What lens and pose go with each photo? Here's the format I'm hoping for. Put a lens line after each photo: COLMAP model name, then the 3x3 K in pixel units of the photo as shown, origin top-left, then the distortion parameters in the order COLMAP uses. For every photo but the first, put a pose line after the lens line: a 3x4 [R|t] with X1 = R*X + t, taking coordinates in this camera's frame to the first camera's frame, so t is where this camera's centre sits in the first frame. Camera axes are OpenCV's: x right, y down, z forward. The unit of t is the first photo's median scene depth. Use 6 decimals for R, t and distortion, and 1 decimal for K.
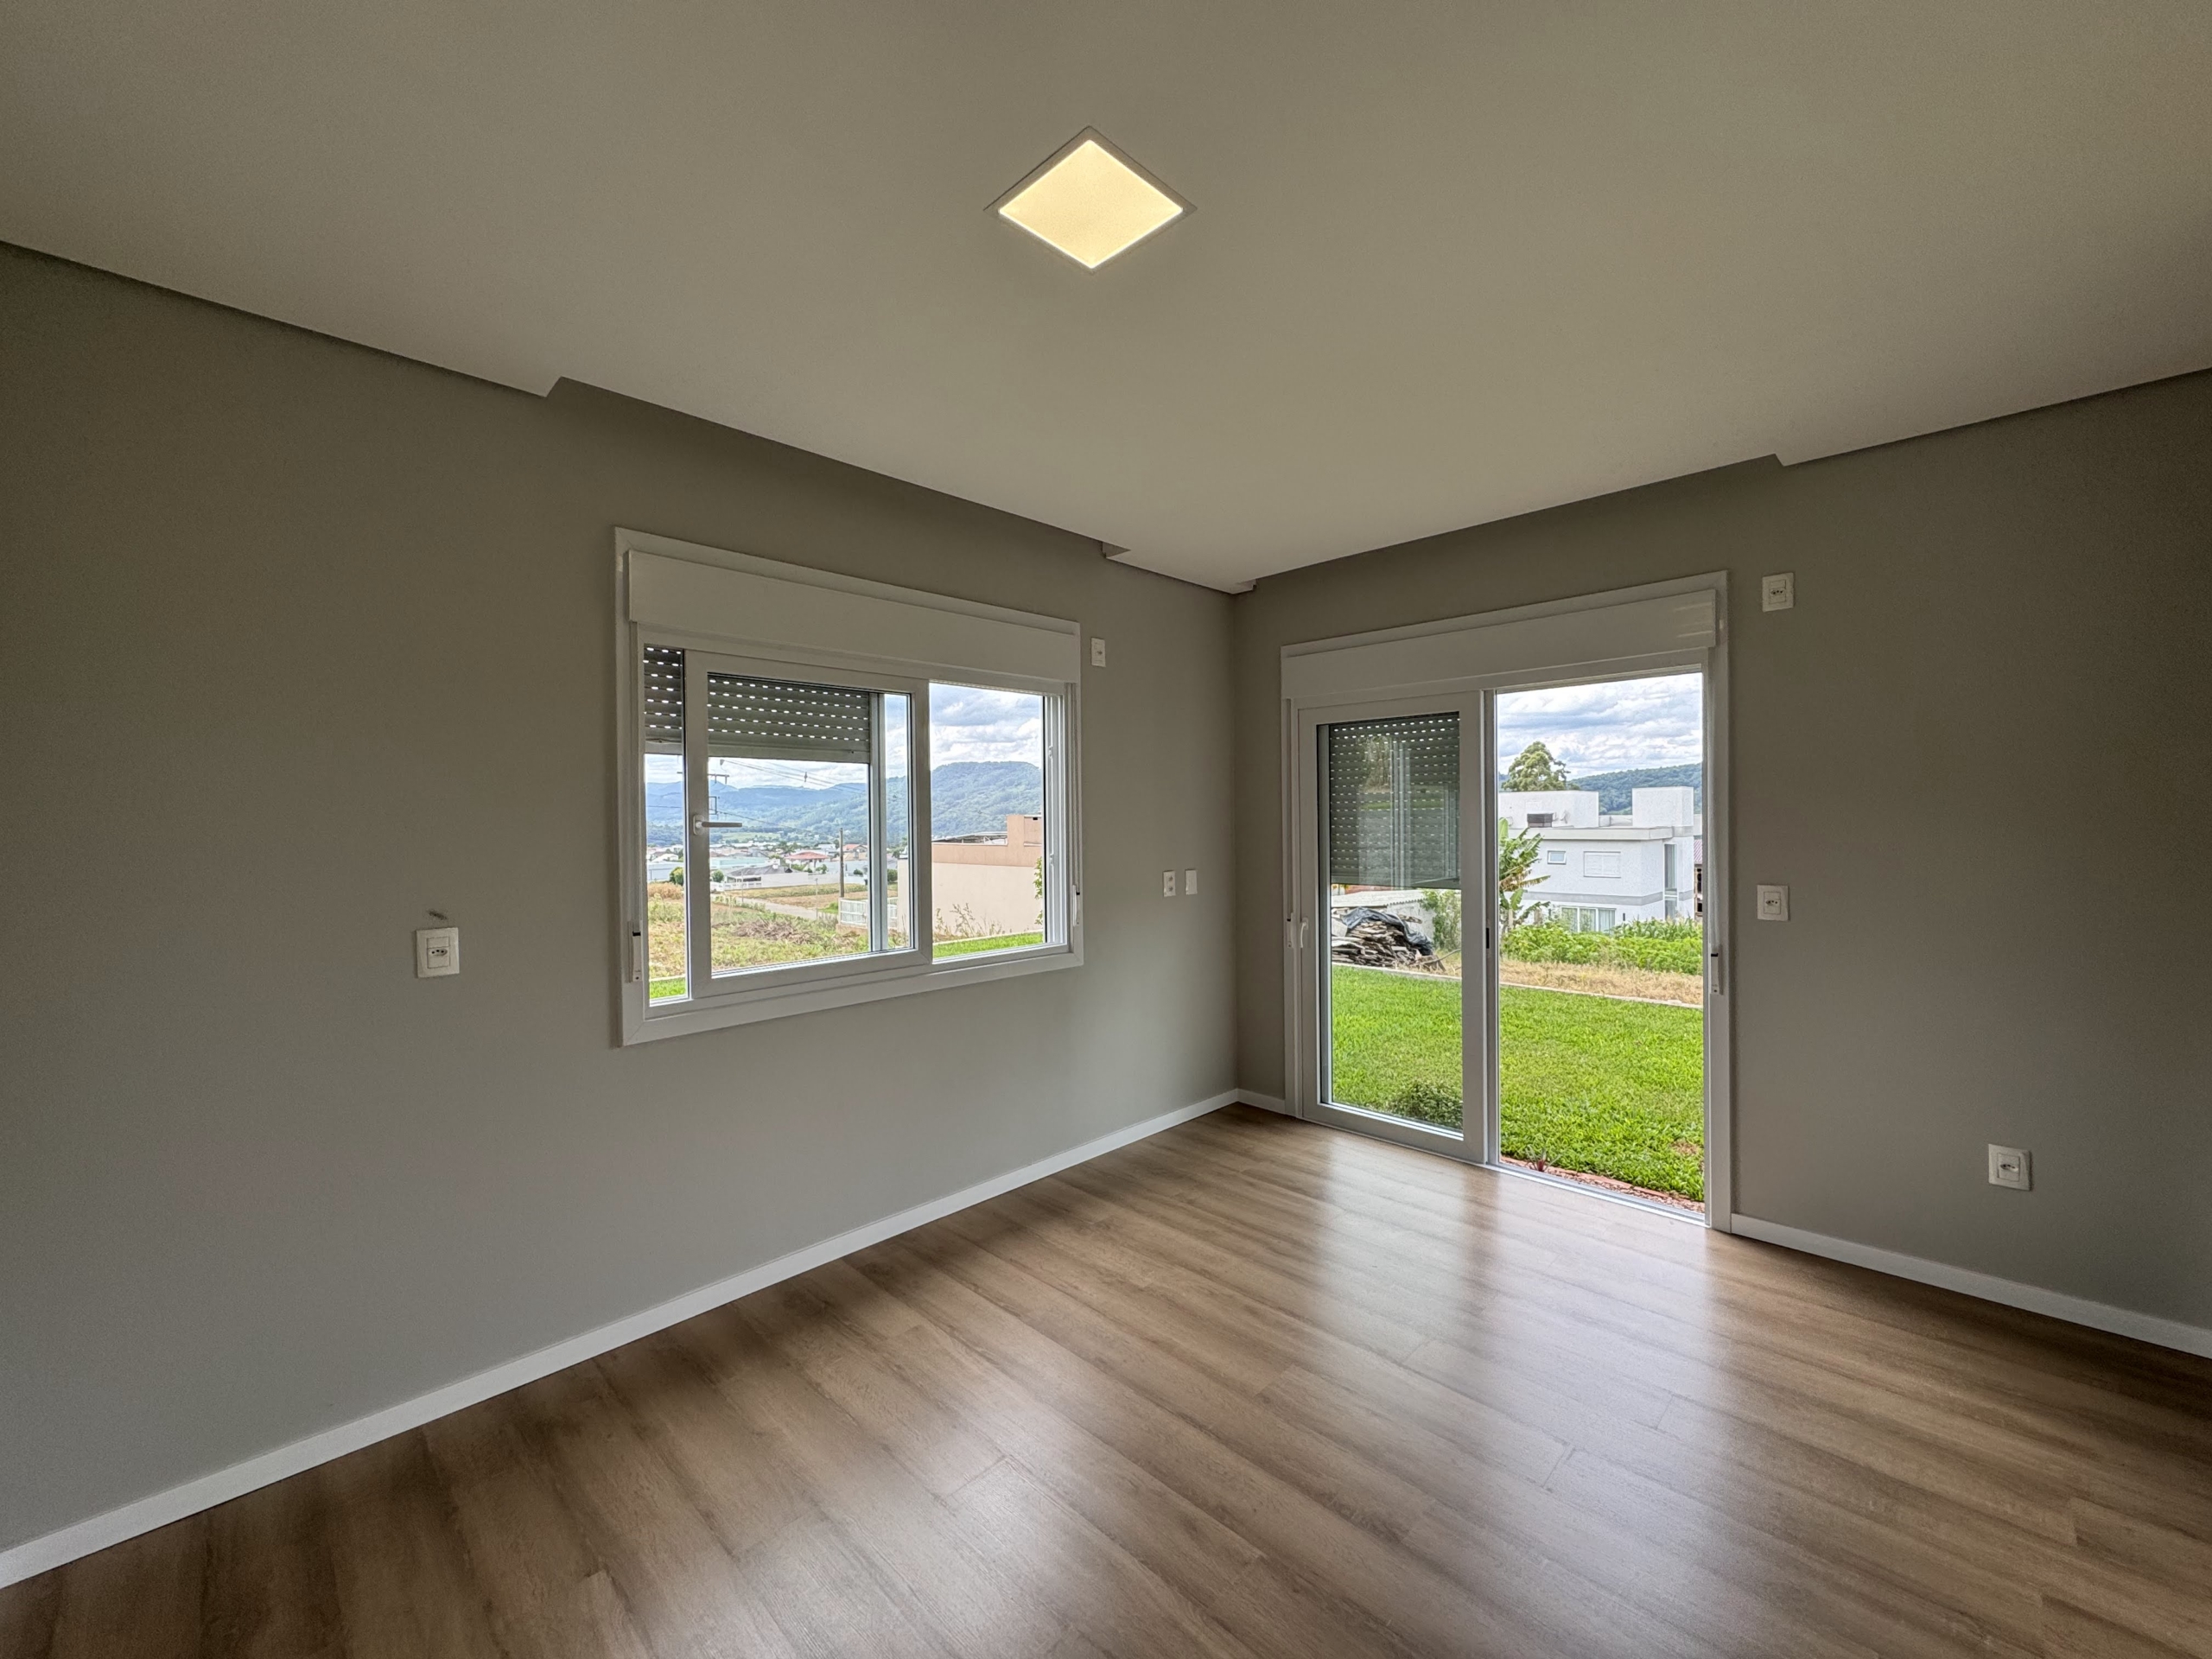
lens RADIAL K [[883.3, 0, 1100.6], [0, 883.3, 828.6], [0, 0, 1]] dist [-0.002747, 0.000650]
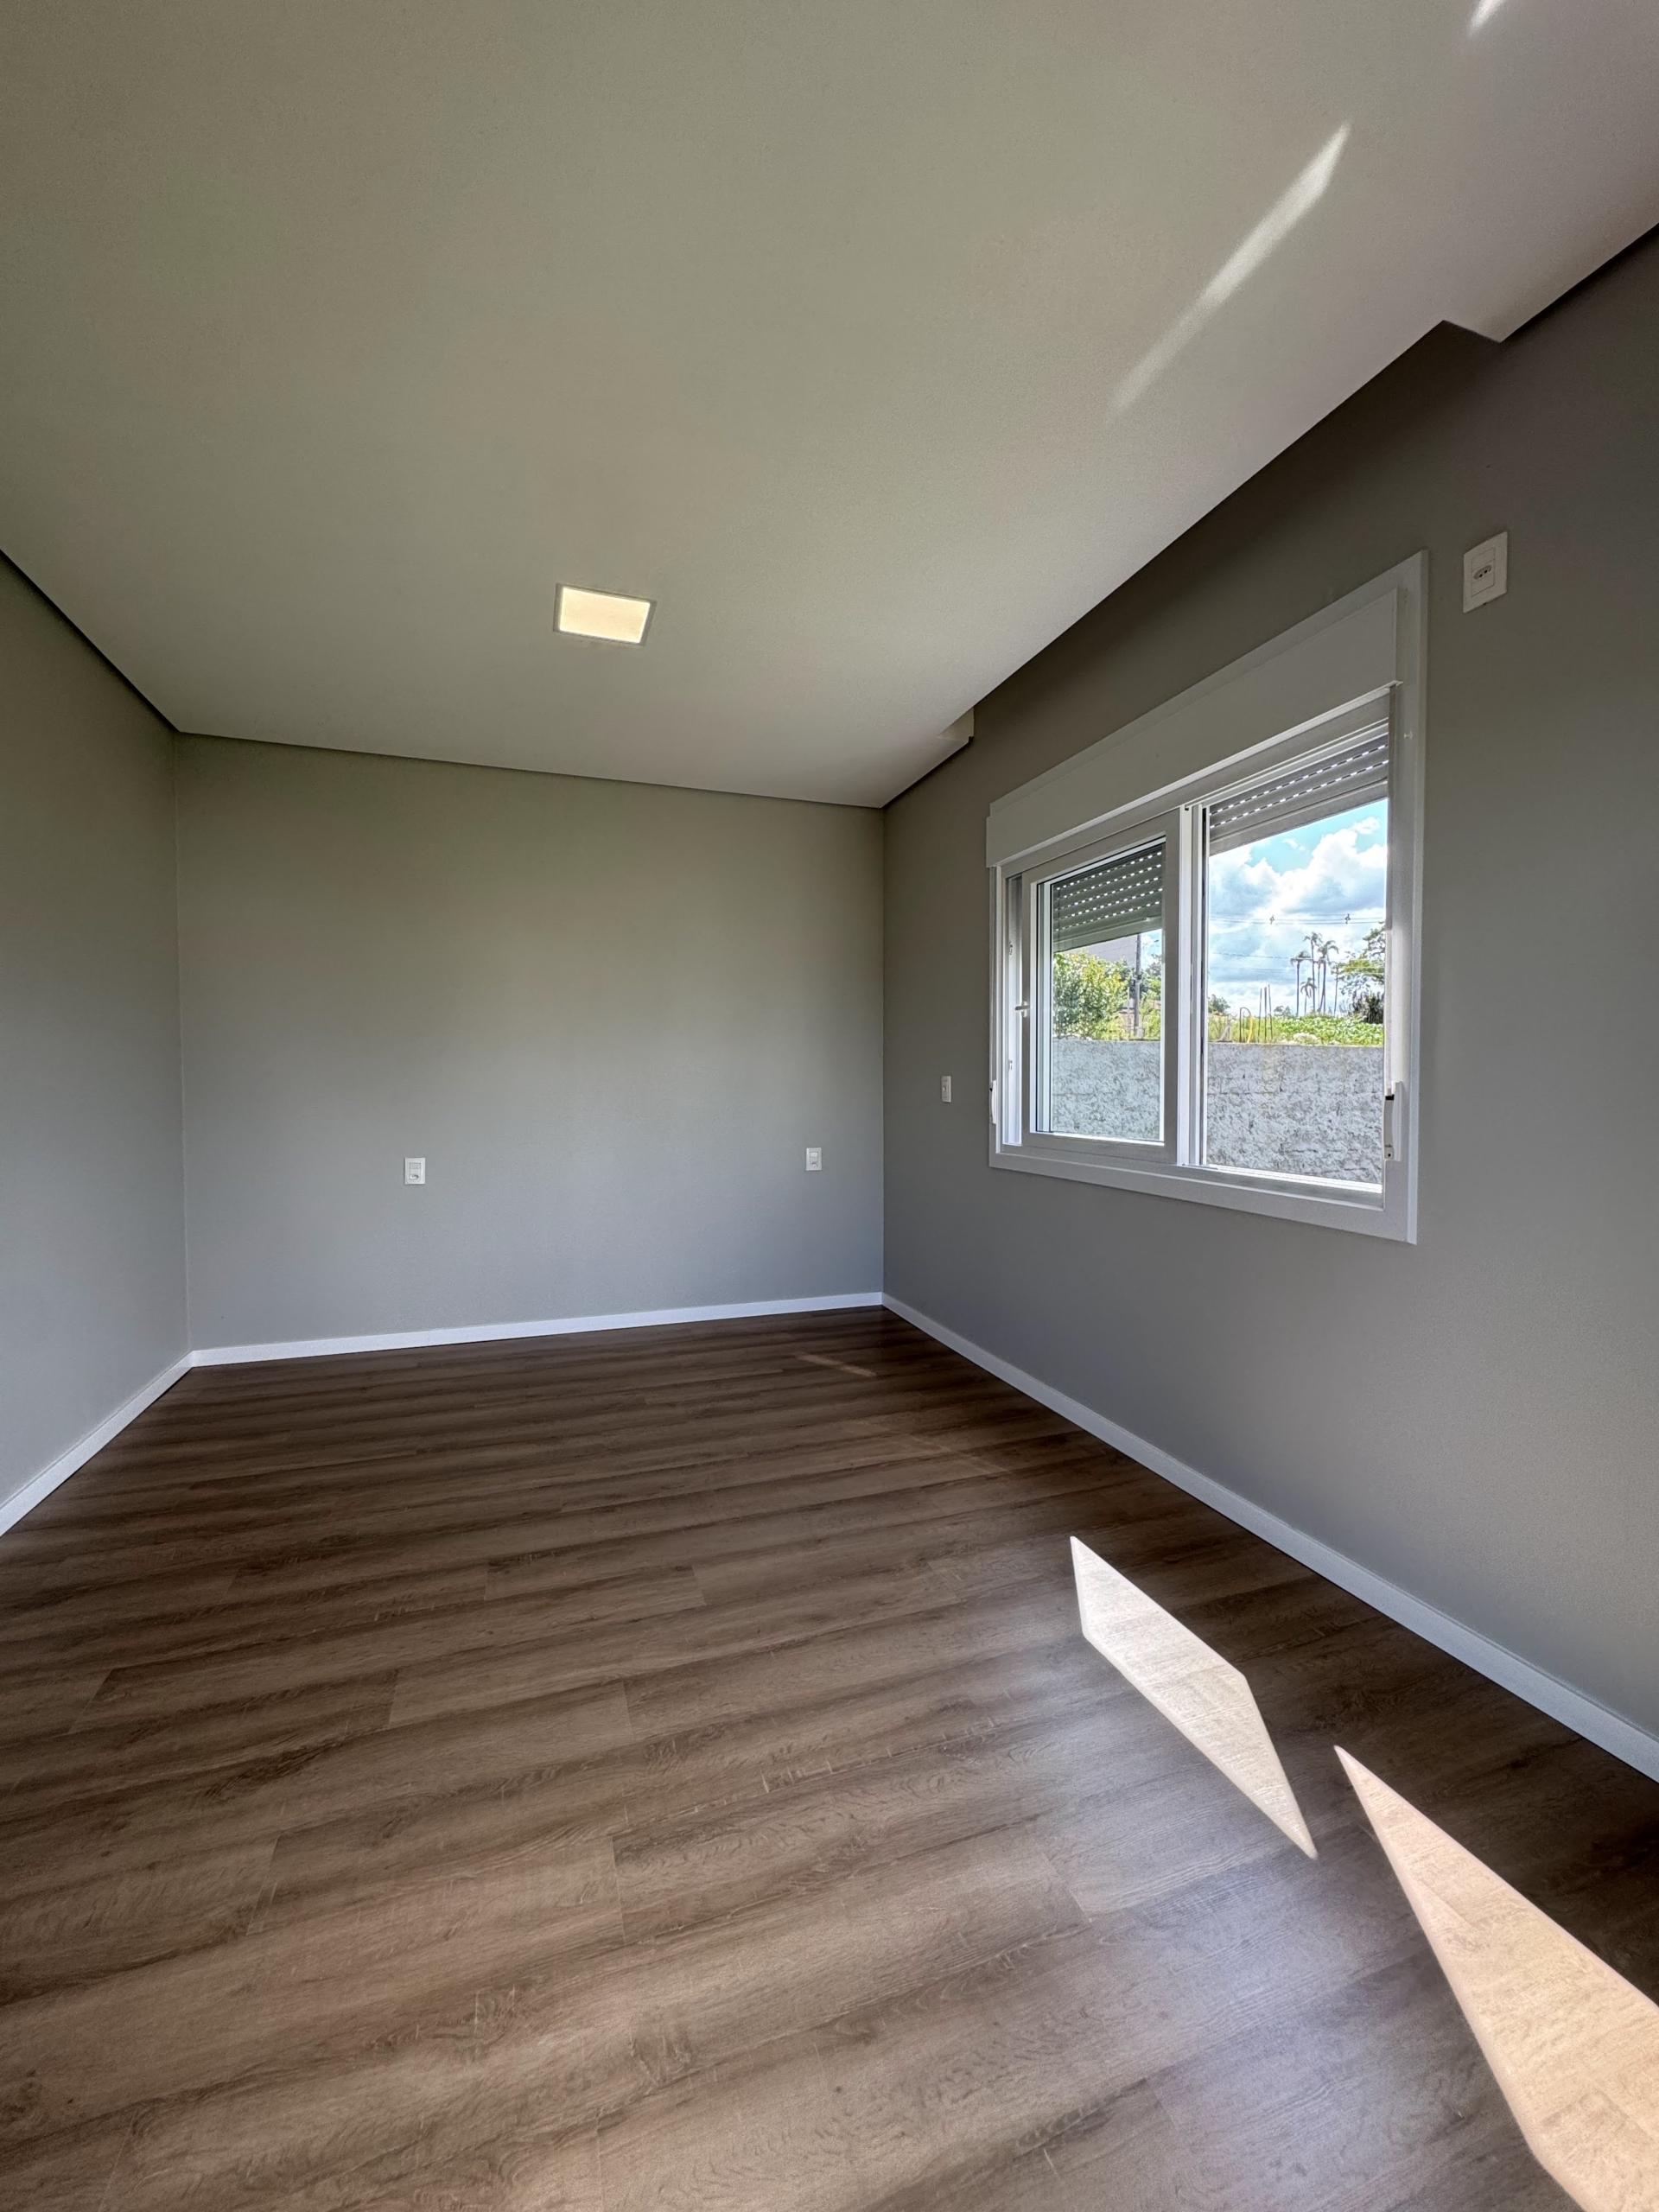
lens RADIAL K [[883.3, 0, 831.8], [0, 883.3, 1105.2], [0, 0, 1]] dist [-0.002747, 0.000650]
pose [[-0.430120, 0.037761, -0.901982, 0.970645], [-0.002750, 0.999065, 0.043137, 0.095388], [0.902767, 0.021035, -0.429614, 1.554865]]
